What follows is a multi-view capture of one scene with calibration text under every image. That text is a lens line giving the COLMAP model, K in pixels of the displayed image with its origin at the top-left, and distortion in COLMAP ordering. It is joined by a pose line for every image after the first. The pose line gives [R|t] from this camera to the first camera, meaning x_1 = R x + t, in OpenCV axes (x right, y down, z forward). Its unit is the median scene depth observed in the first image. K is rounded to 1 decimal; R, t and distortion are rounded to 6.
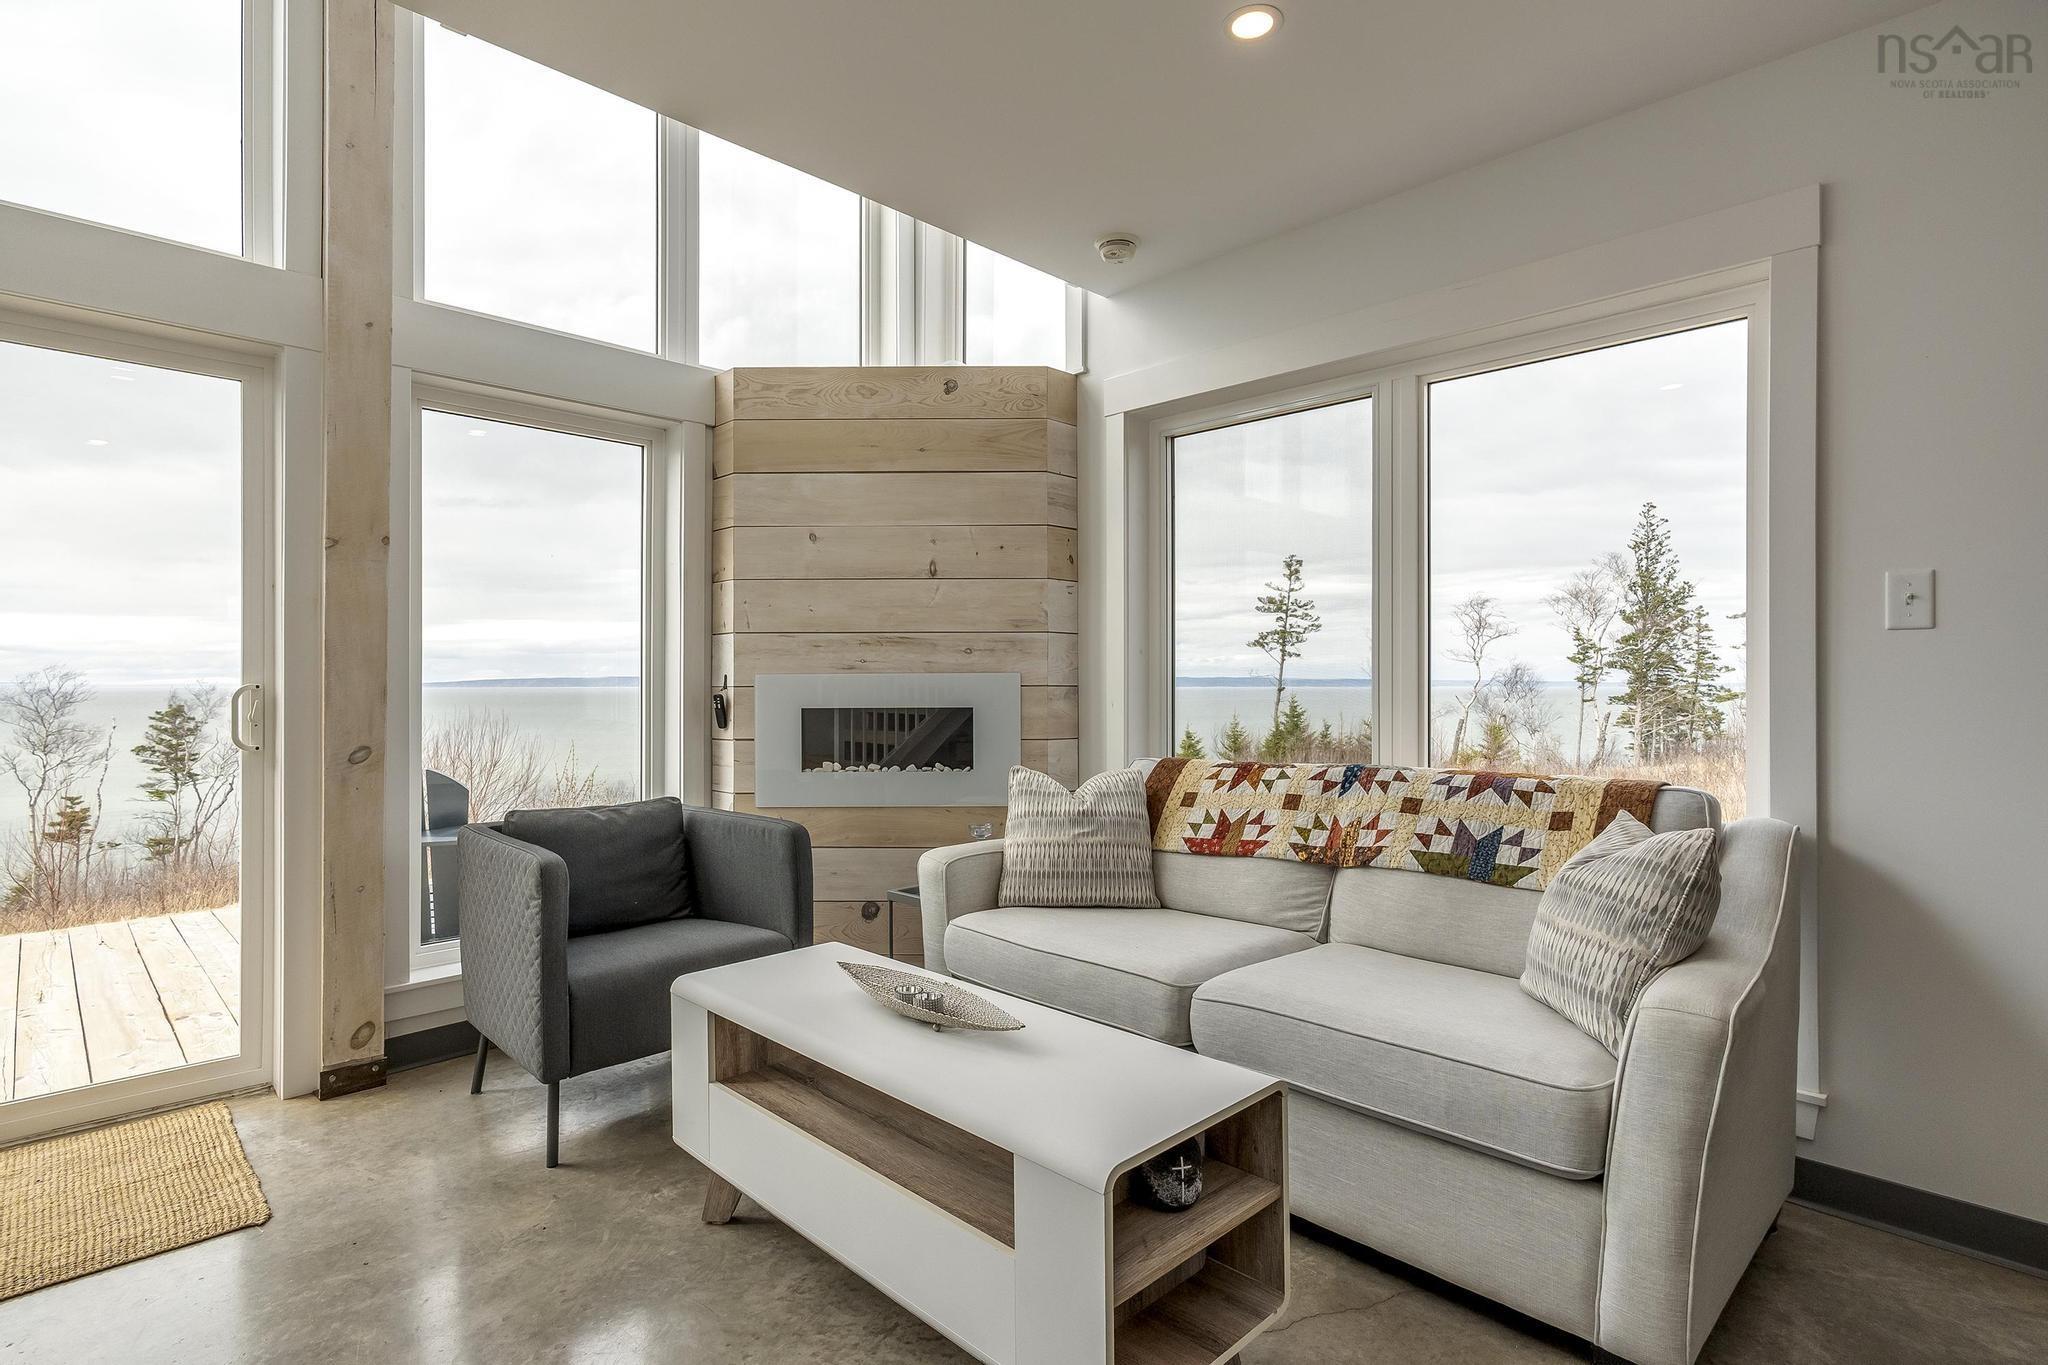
lens RADIAL K [[1011.6, 0, 1011.6], [0, 1011.6, 675.8], [0, 0, 1]] dist [-0.004242, 0.003731]
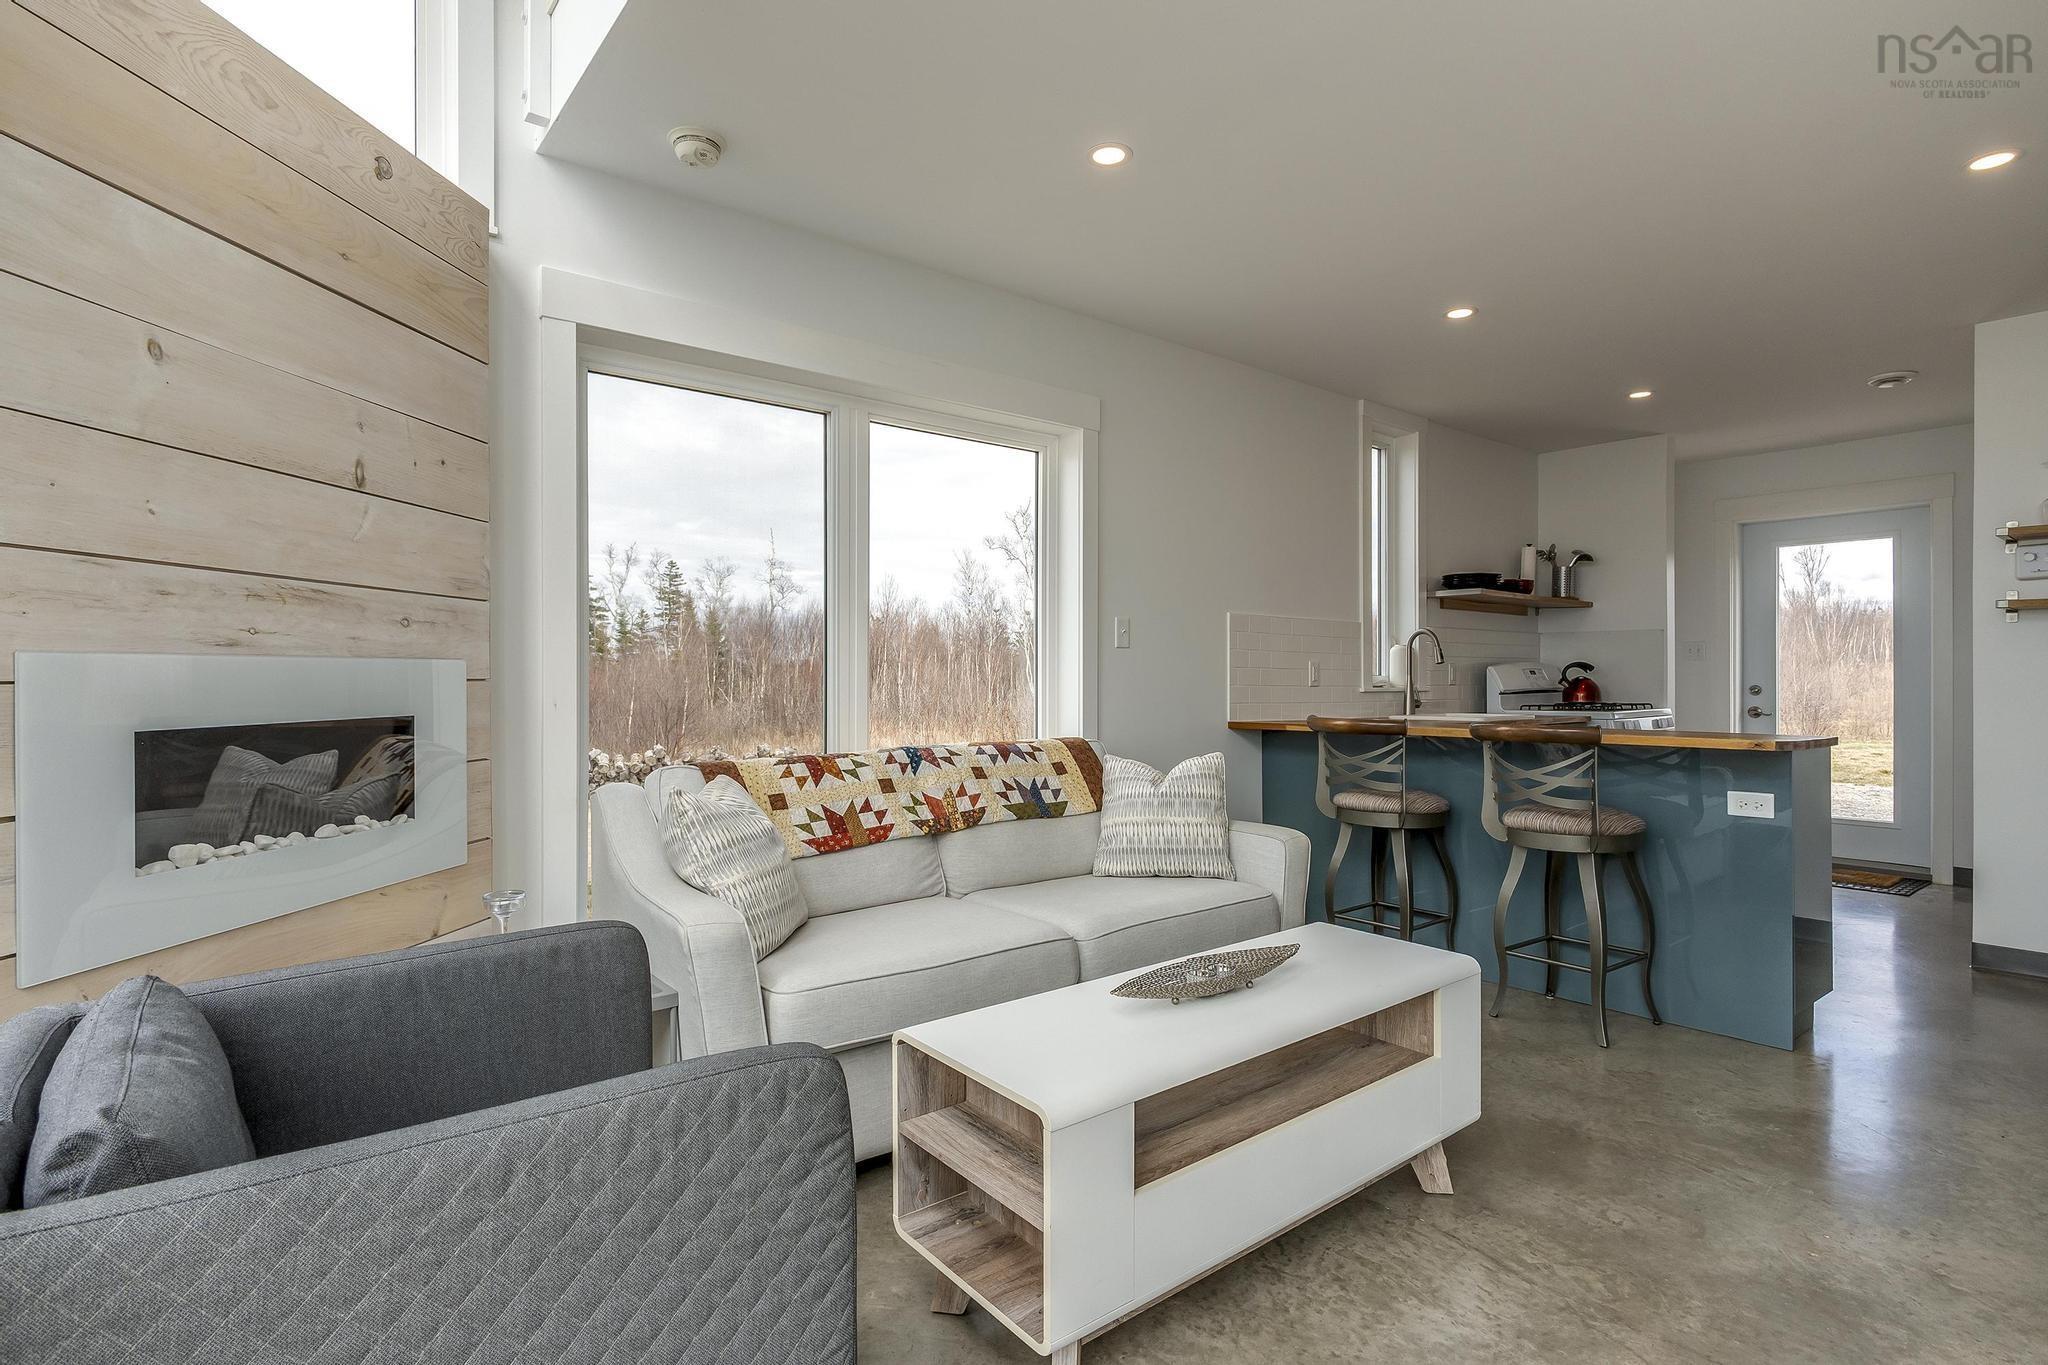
lens RADIAL K [[1011.6, 0, 1020.3], [0, 1011.6, 680.4], [0, 0, 1]] dist [-0.004242, 0.003731]
pose [[0.101036, -0.002483, 0.994880, -0.606018], [-0.008401, 0.999959, 0.003349, 0.005044], [-0.994847, -0.008696, 0.101011, 0.573025]]
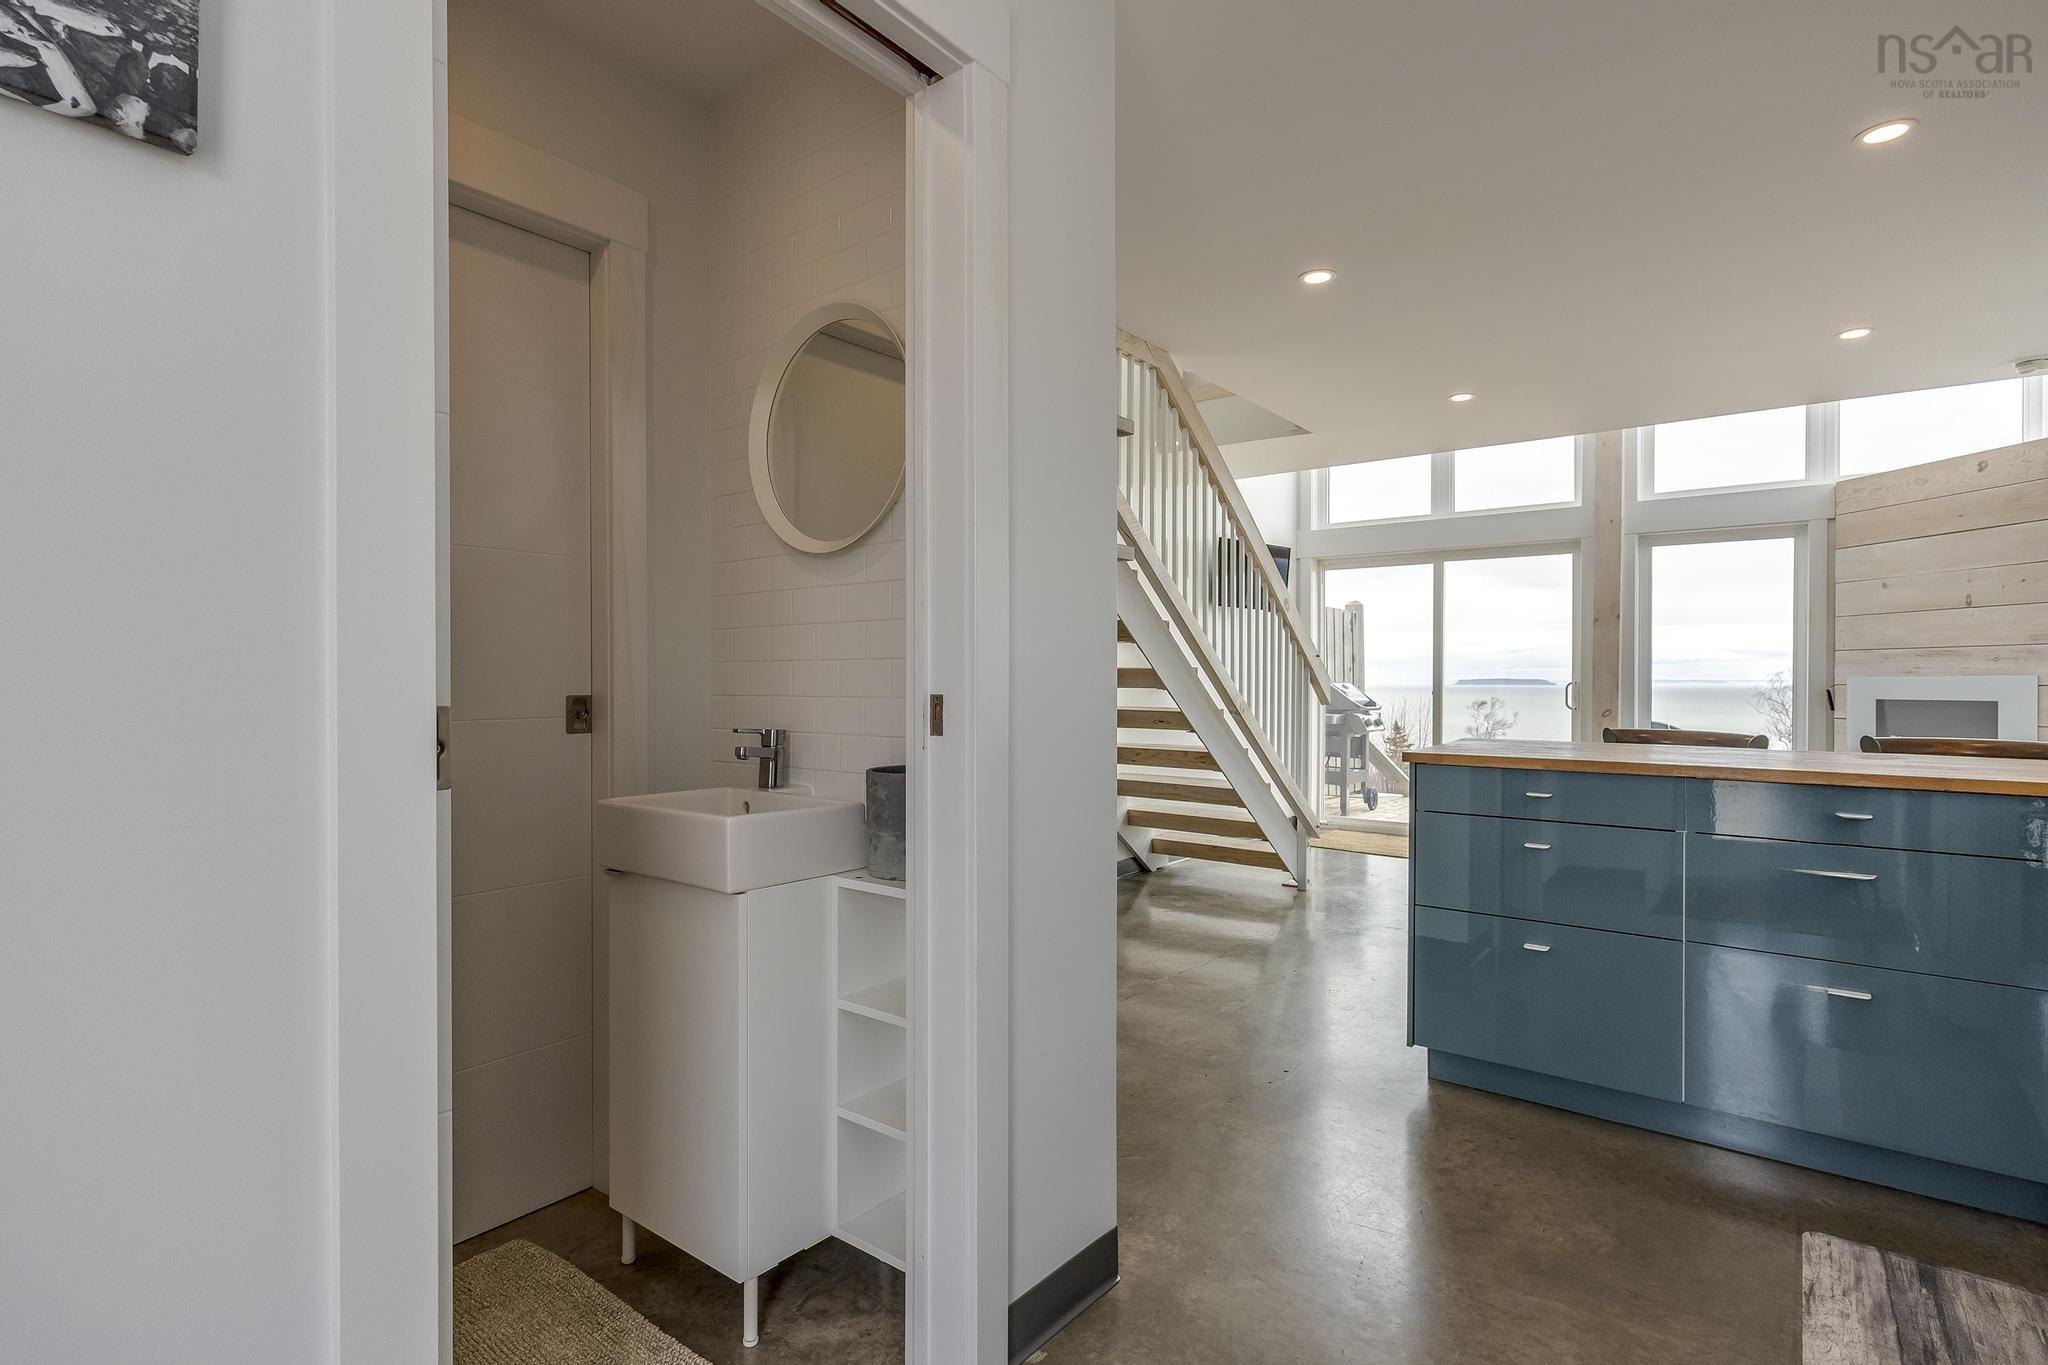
lens RADIAL K [[1011.6, 0, 1033.9], [0, 1011.6, 679.7], [0, 0, 1]] dist [-0.004242, 0.003731]
pose [[0.141952, 0.000154, -0.989874, 1.110540], [0.002024, 0.999998, 0.000446, -0.000773], [0.989871, -0.002067, 0.141951, -0.462712]]
